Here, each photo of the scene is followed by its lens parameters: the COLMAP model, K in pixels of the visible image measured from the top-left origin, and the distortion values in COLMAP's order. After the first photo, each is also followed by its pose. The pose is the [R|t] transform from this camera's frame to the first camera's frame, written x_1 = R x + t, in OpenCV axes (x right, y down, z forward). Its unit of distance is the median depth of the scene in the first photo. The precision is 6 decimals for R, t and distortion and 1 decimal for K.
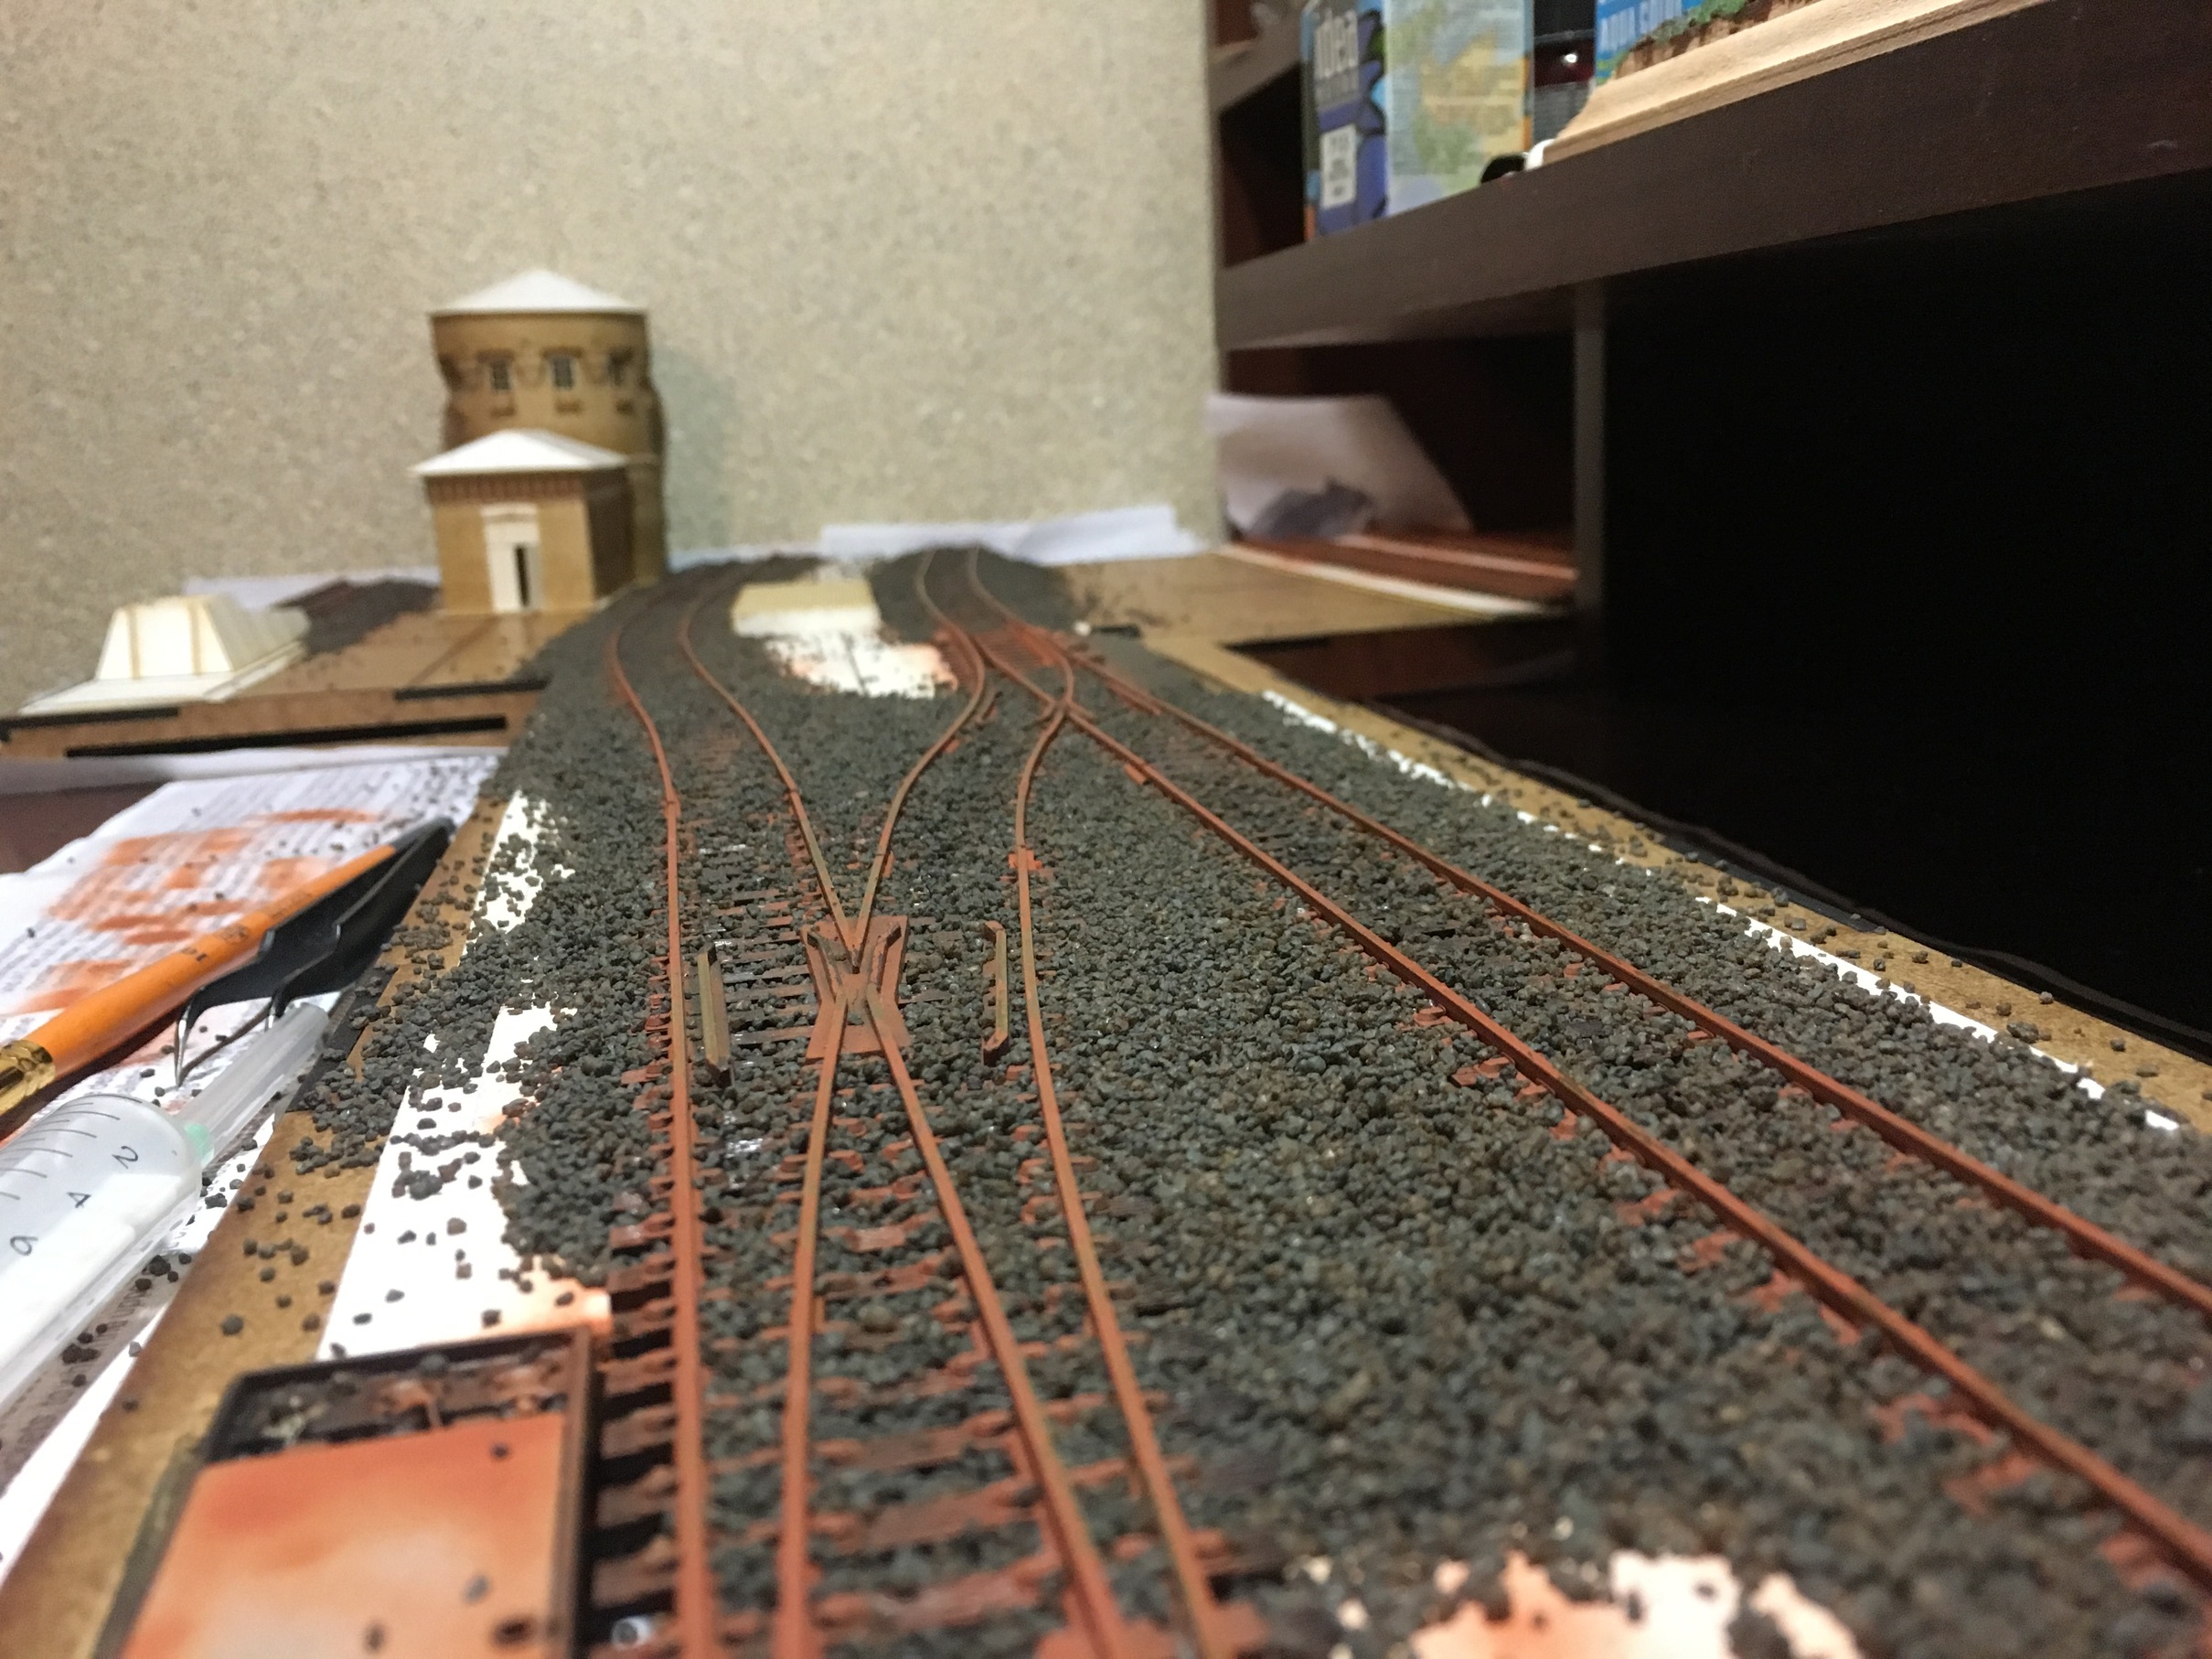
lens RADIAL K [[1954.8, 0, 1106.0], [0, 1954.8, 829.5], [0, 0, 1]] dist [0.007436, 0.000797]
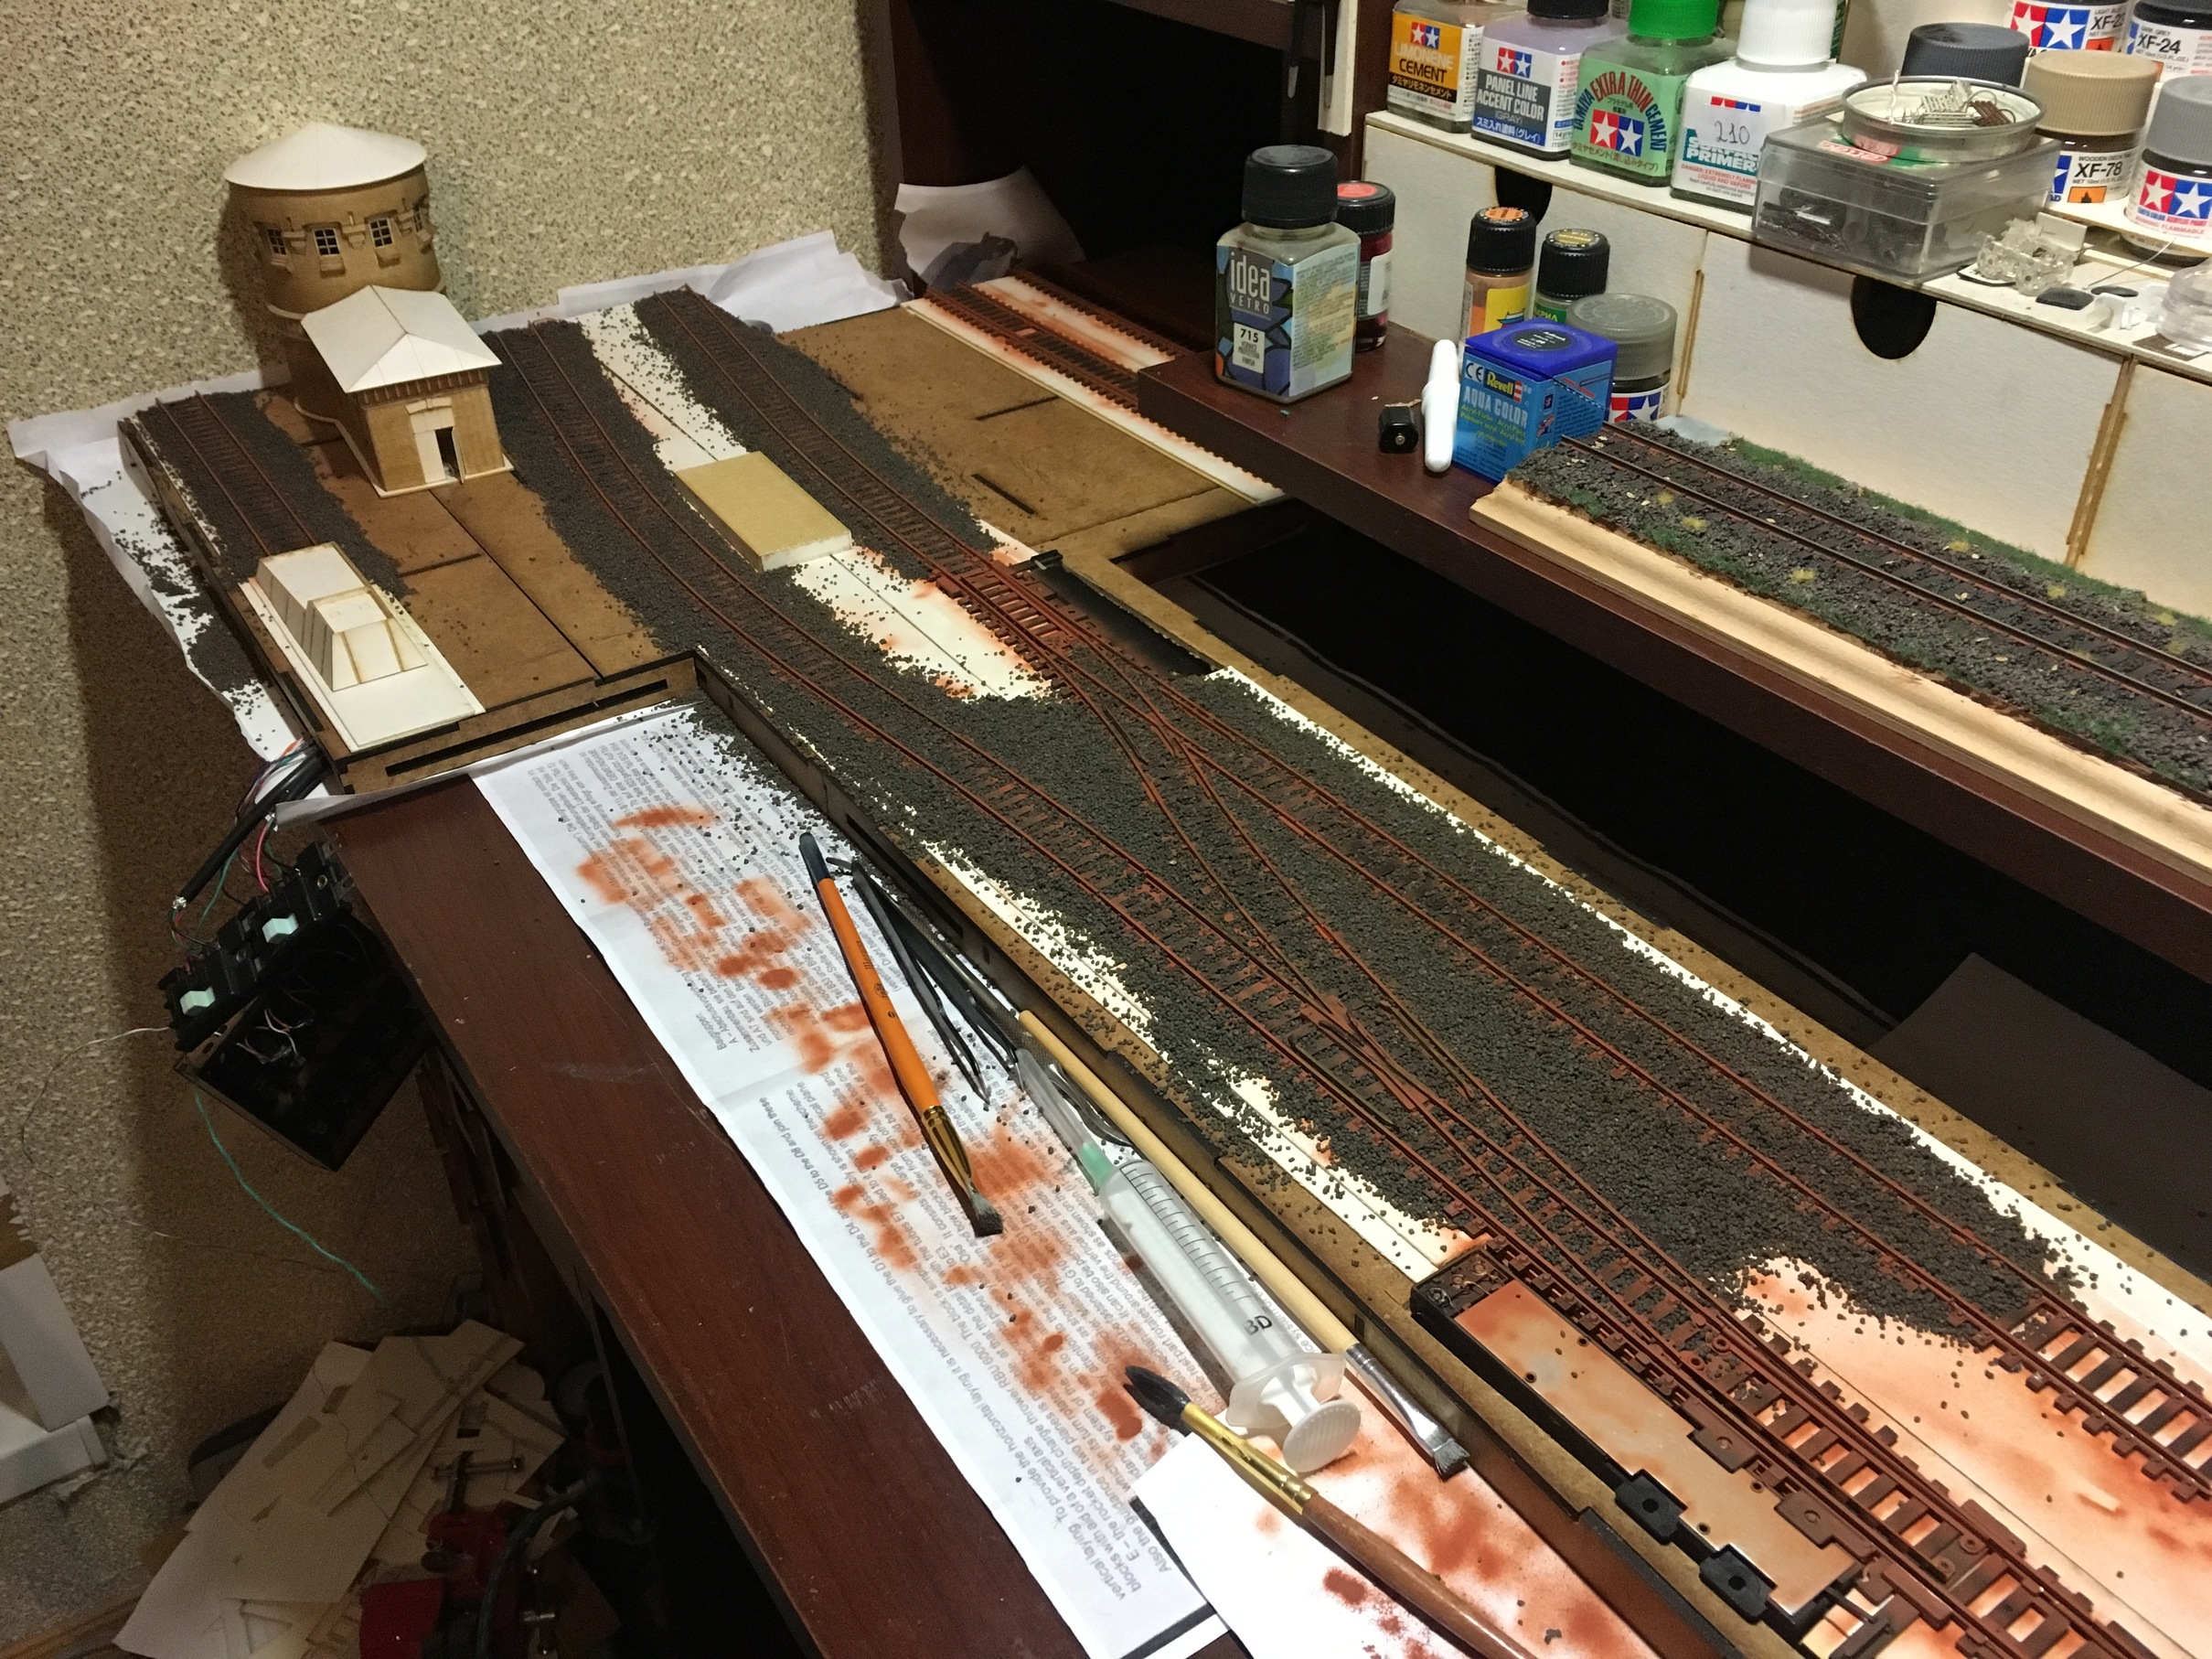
lens RADIAL K [[1888.9, 0, 1114.4], [0, 1888.9, 834.9], [0, 0, 1]] dist [0.090462, -0.137815]
pose [[0.924977, -0.194276, 0.326610, -0.351492], [0.061024, 0.924229, 0.376931, -0.338967], [-0.375091, -0.328722, 0.866746, -0.289619]]
